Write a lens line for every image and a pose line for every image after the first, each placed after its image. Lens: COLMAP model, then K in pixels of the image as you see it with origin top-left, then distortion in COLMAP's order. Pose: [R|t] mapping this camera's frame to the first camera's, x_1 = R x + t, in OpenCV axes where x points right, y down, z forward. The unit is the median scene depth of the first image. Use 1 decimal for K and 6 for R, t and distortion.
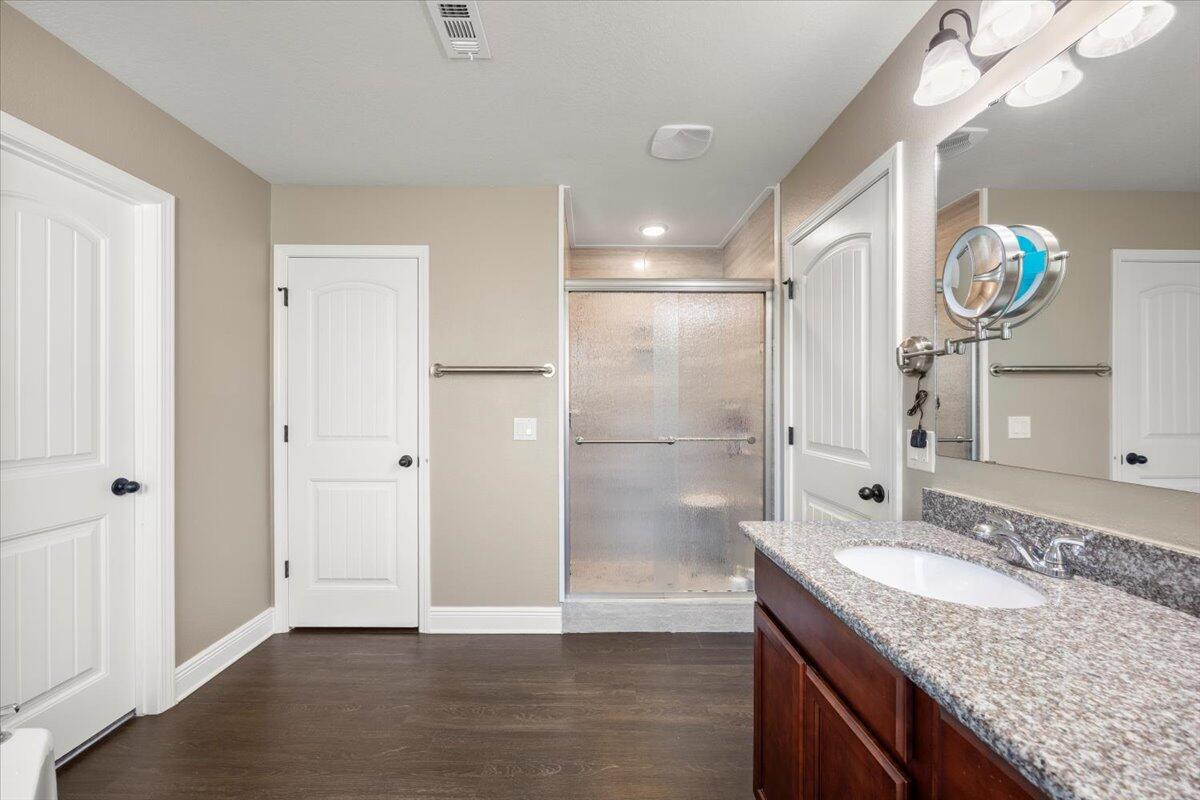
lens RADIAL K [[468.4, 0, 602.1], [0, 468.4, 405.5], [0, 0, 1]] dist [0.003553, 0.000212]
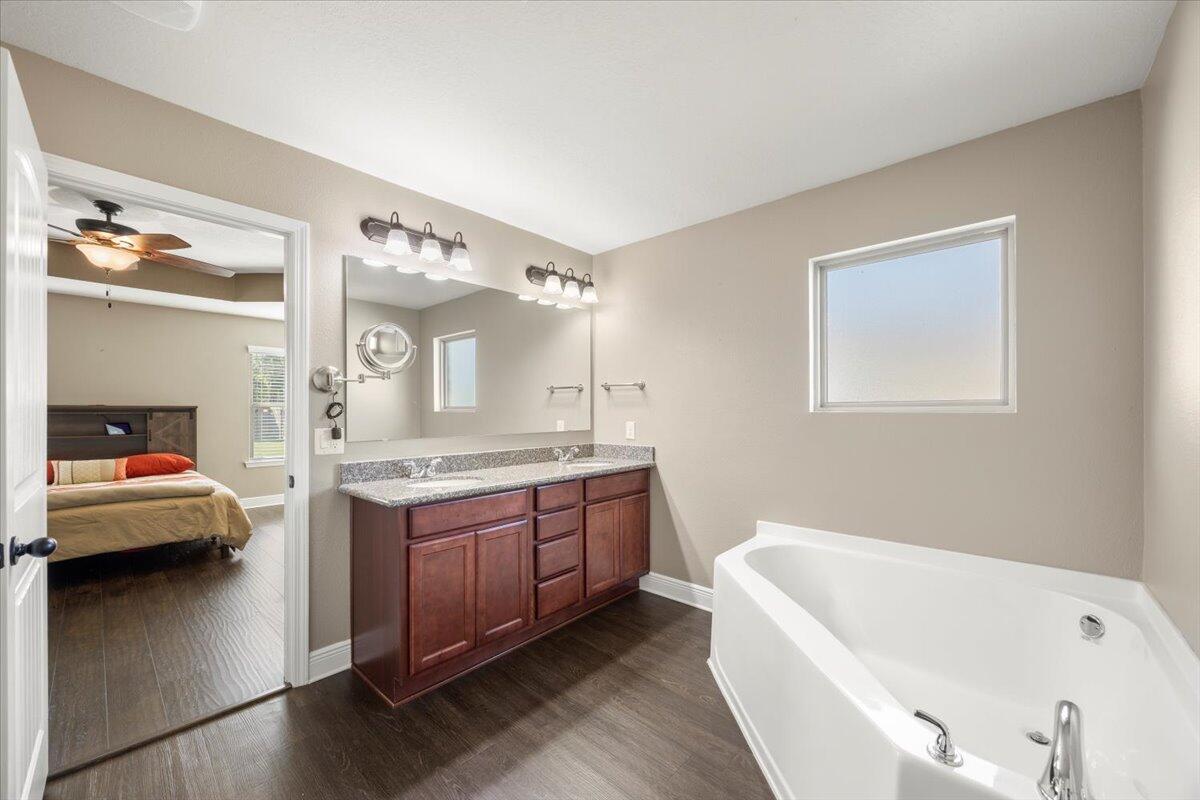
lens RADIAL K [[468.4, 0, 591.5], [0, 468.4, 410.2], [0, 0, 1]] dist [0.003553, 0.000212]
pose [[-0.723879, -0.000875, 0.689927, -1.196180], [-0.004100, 0.999987, -0.003033, -0.002876], [-0.689915, -0.005024, -0.723873, 1.856309]]
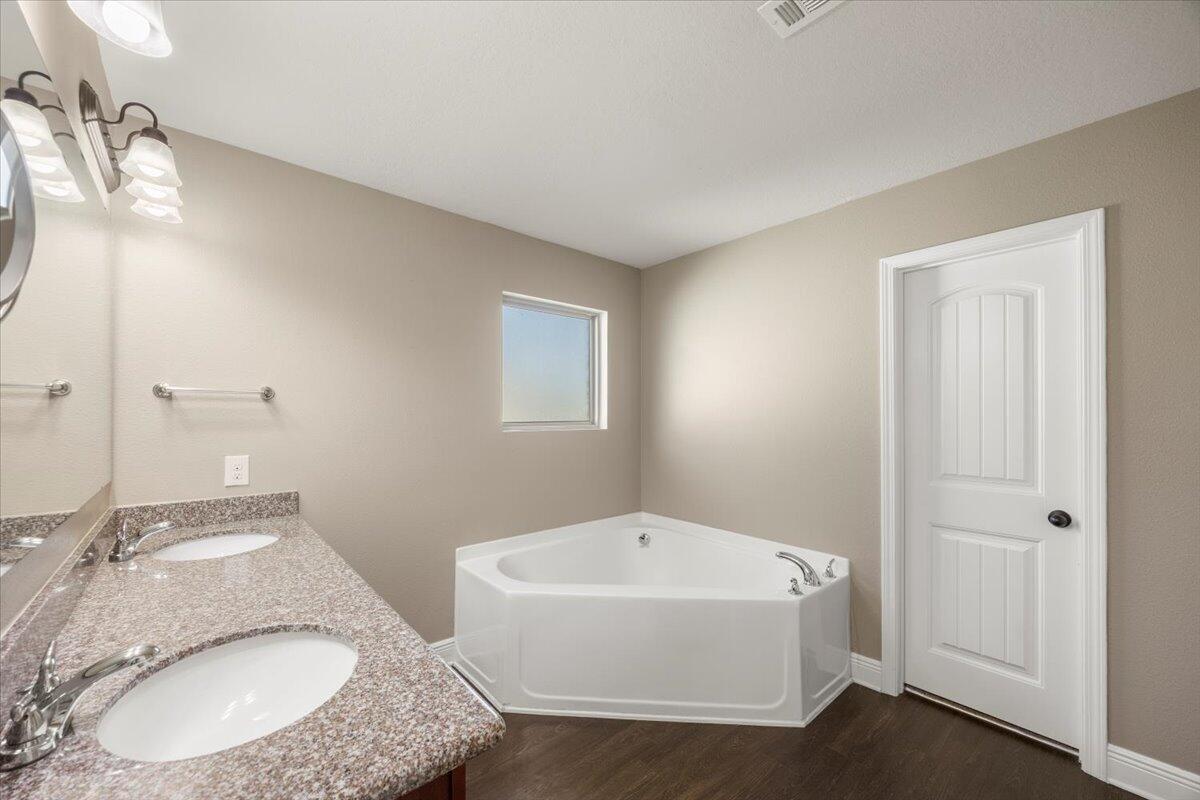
lens RADIAL K [[468.4, 0, 595.4], [0, 468.4, 407.0], [0, 0, 1]] dist [0.003553, 0.000212]
pose [[-0.773439, -0.010690, -0.633780, 0.634206], [0.000654, 0.999844, -0.017663, -0.081900], [0.633870, -0.014076, -0.773311, 1.714770]]
